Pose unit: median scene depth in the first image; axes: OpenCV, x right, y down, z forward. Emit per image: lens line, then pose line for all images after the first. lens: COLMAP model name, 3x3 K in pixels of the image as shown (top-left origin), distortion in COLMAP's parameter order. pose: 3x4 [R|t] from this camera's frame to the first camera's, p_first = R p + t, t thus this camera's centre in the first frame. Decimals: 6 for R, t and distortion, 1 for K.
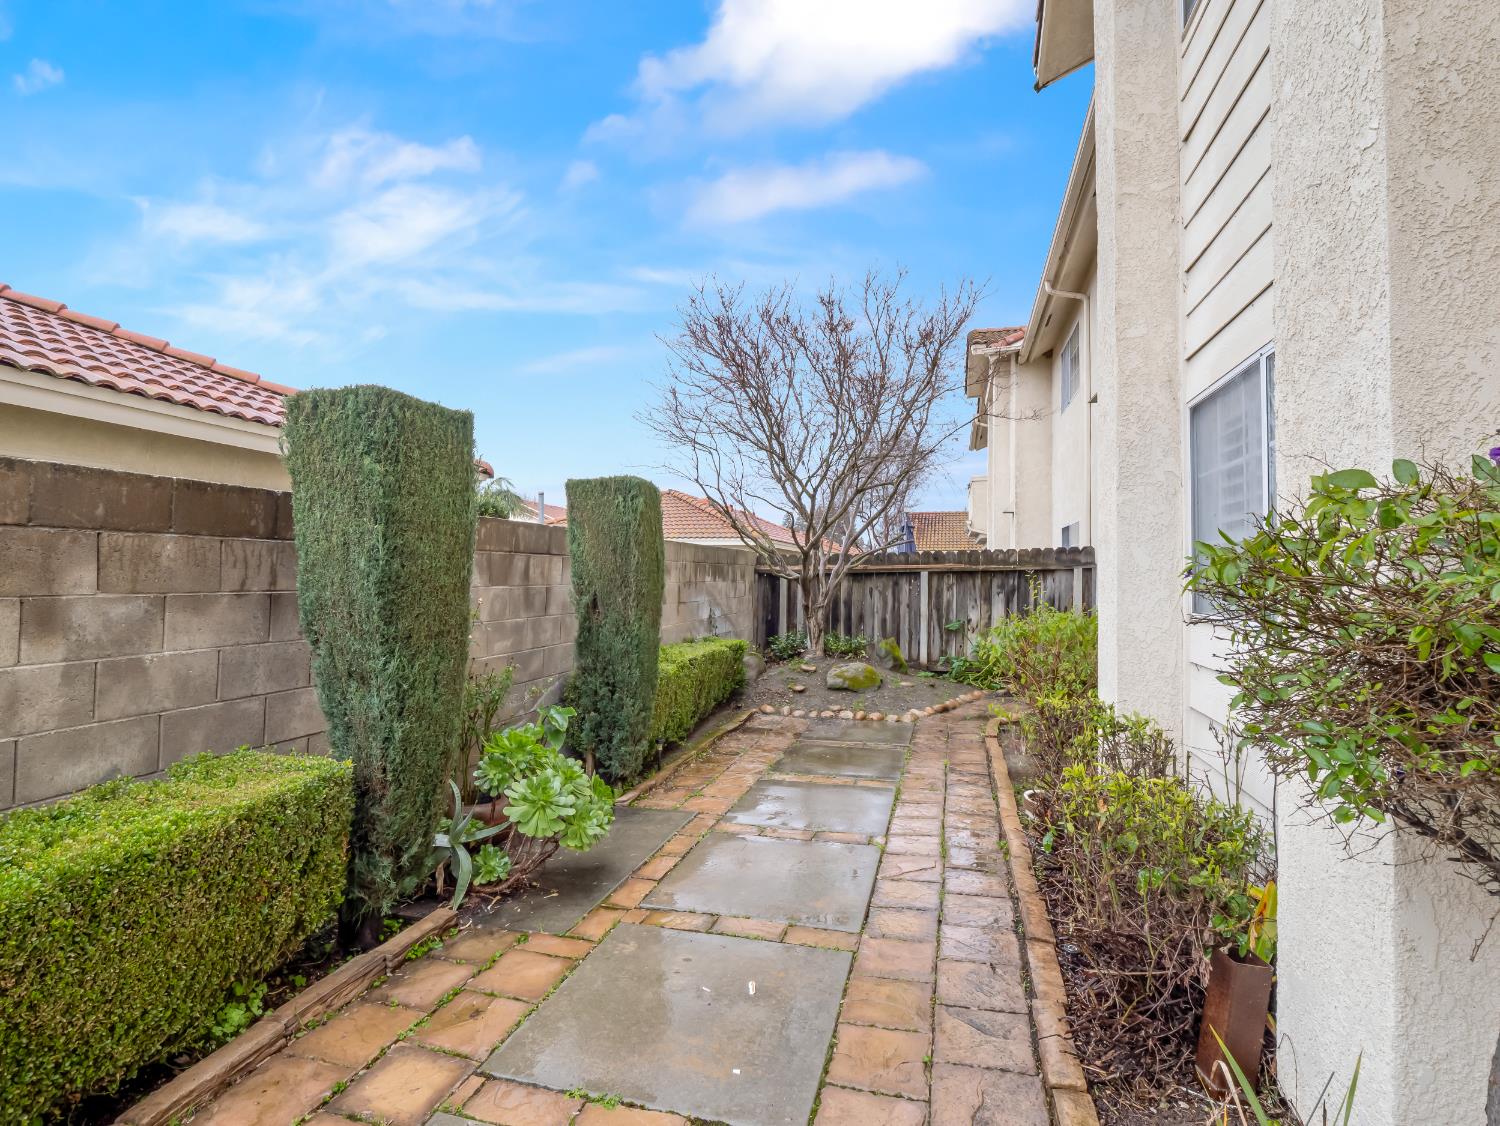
lens RADIAL K [[729.9, 0, 740.6], [0, 729.9, 563.5], [0, 0, 1]] dist [0.002209, -0.015301]
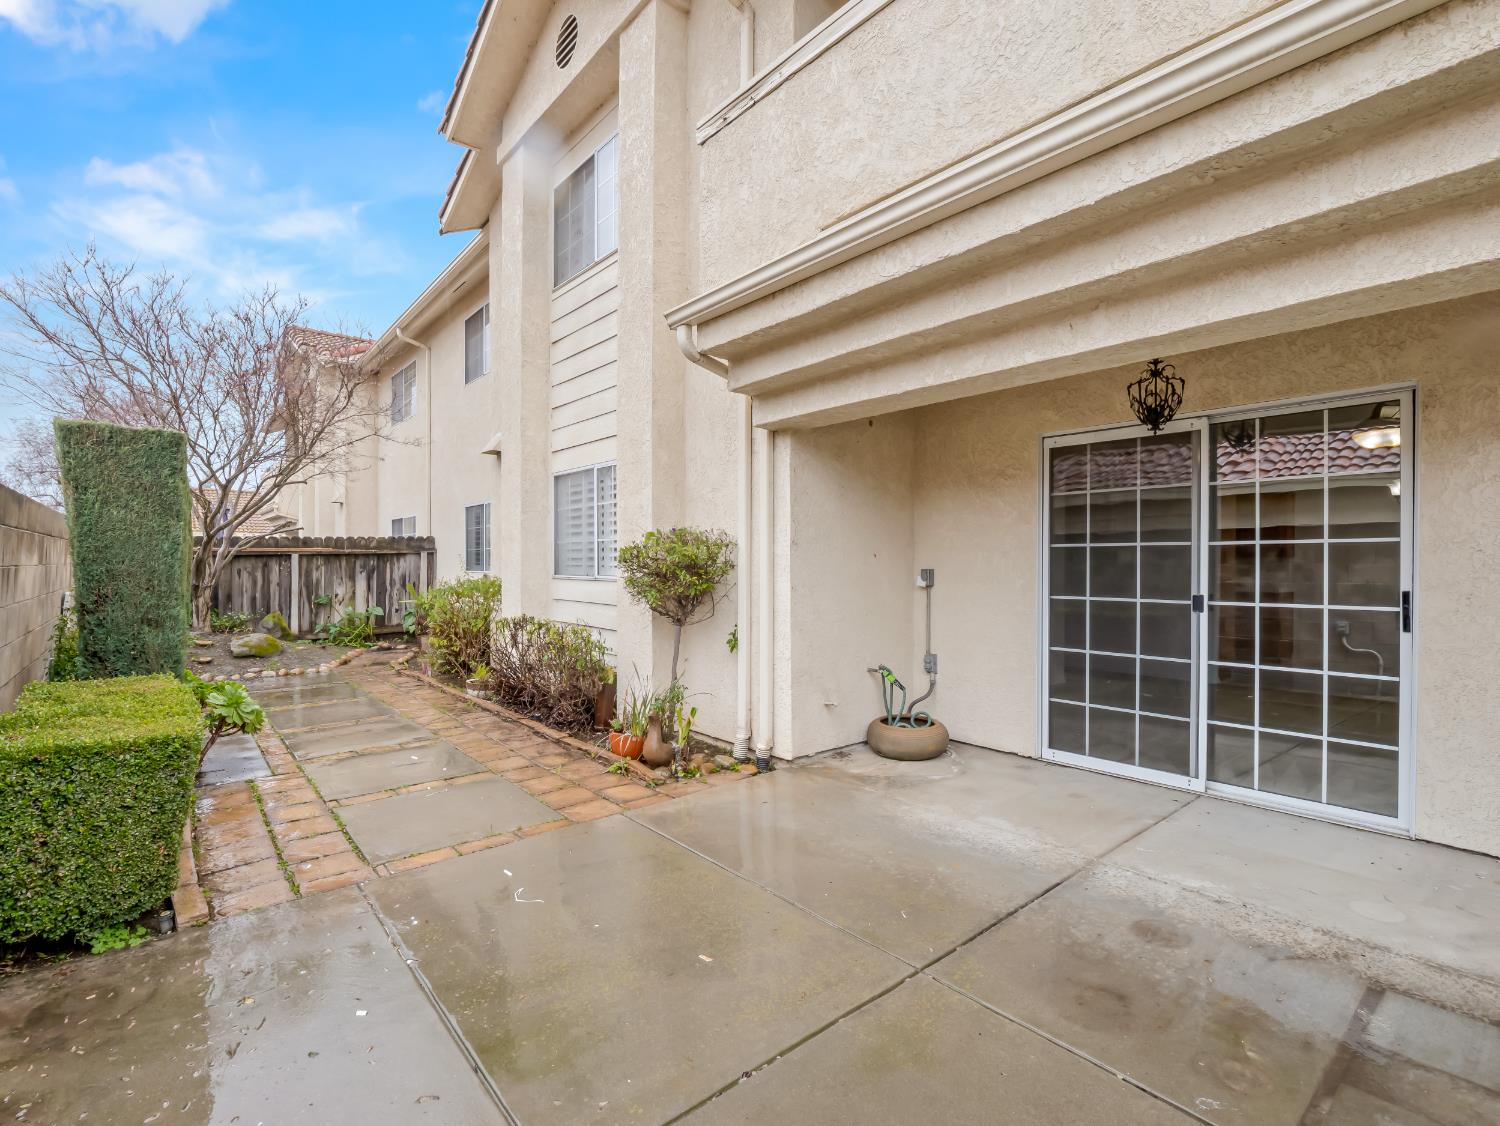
lens RADIAL K [[718.9, 0, 752.7], [0, 718.9, 569.8], [0, 0, 1]] dist [-0.028640, -0.000075]
pose [[0.556172, -0.011607, 0.830986, -0.285385], [-0.014615, 0.999611, 0.023744, -0.001501], [-0.830938, -0.025350, 0.555787, -0.227383]]
